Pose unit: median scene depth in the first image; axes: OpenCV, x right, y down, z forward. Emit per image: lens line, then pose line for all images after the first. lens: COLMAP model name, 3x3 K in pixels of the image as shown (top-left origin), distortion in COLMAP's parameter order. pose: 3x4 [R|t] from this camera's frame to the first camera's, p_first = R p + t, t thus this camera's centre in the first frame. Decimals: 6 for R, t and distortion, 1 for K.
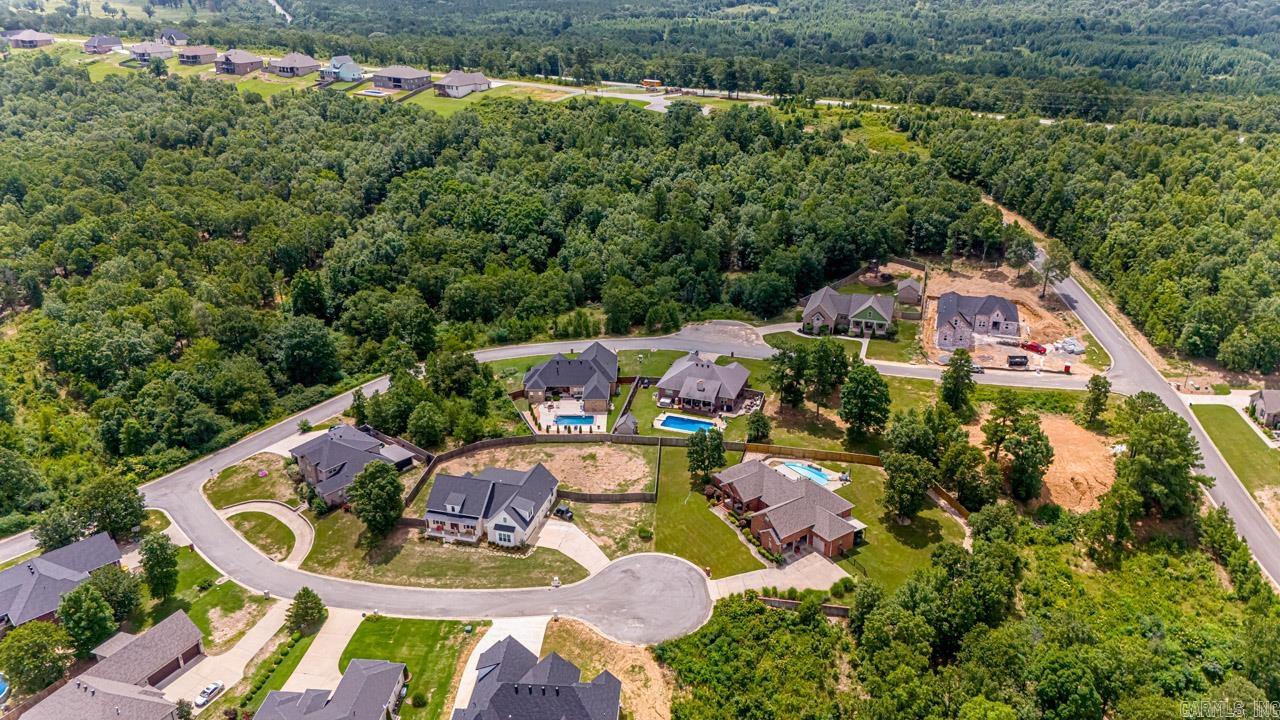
lens RADIAL K [[925.6, 0, 640.0], [0, 925.6, 360.0], [0, 0, 1]] dist [0.075091, -0.105885]
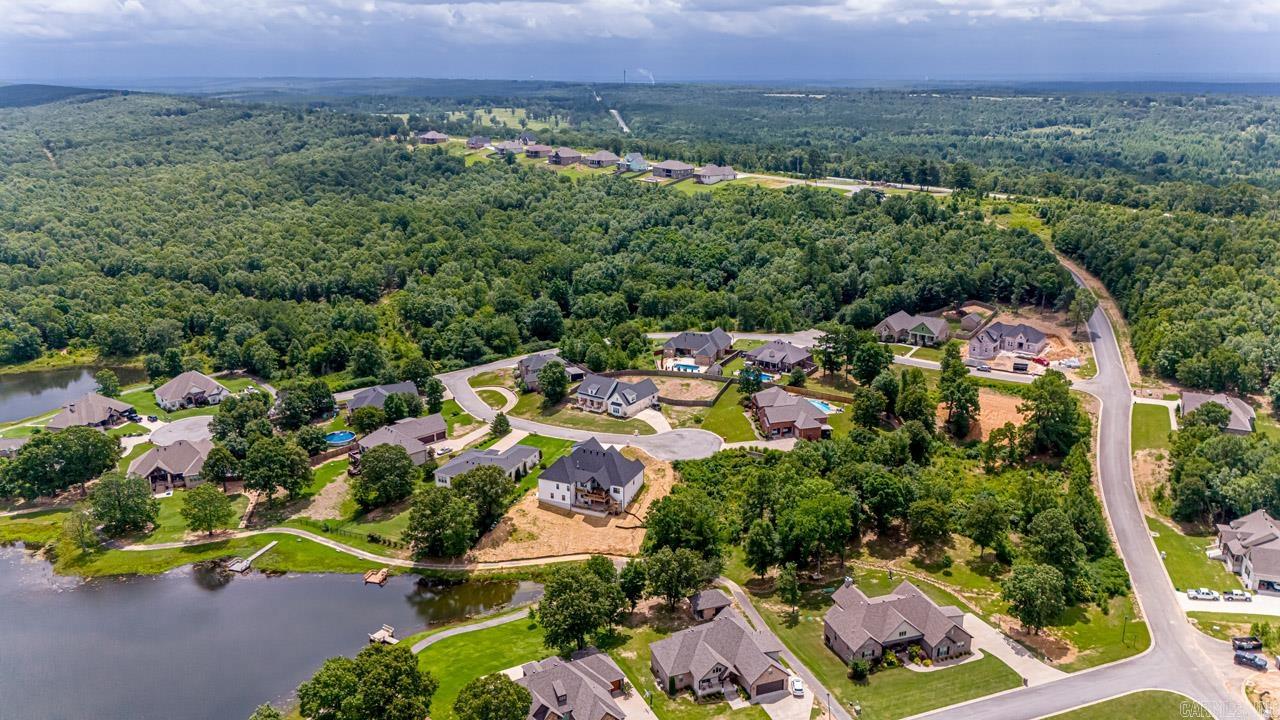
lens RADIAL K [[925.6, 0, 640.0], [0, 925.6, 360.0], [0, 0, 1]] dist [0.075091, -0.105885]
pose [[0.940606, 0.100424, -0.324308, 0.260105], [-0.137665, 0.986013, -0.093952, 0.153959], [0.310337, 0.133018, 0.941274, -0.346032]]
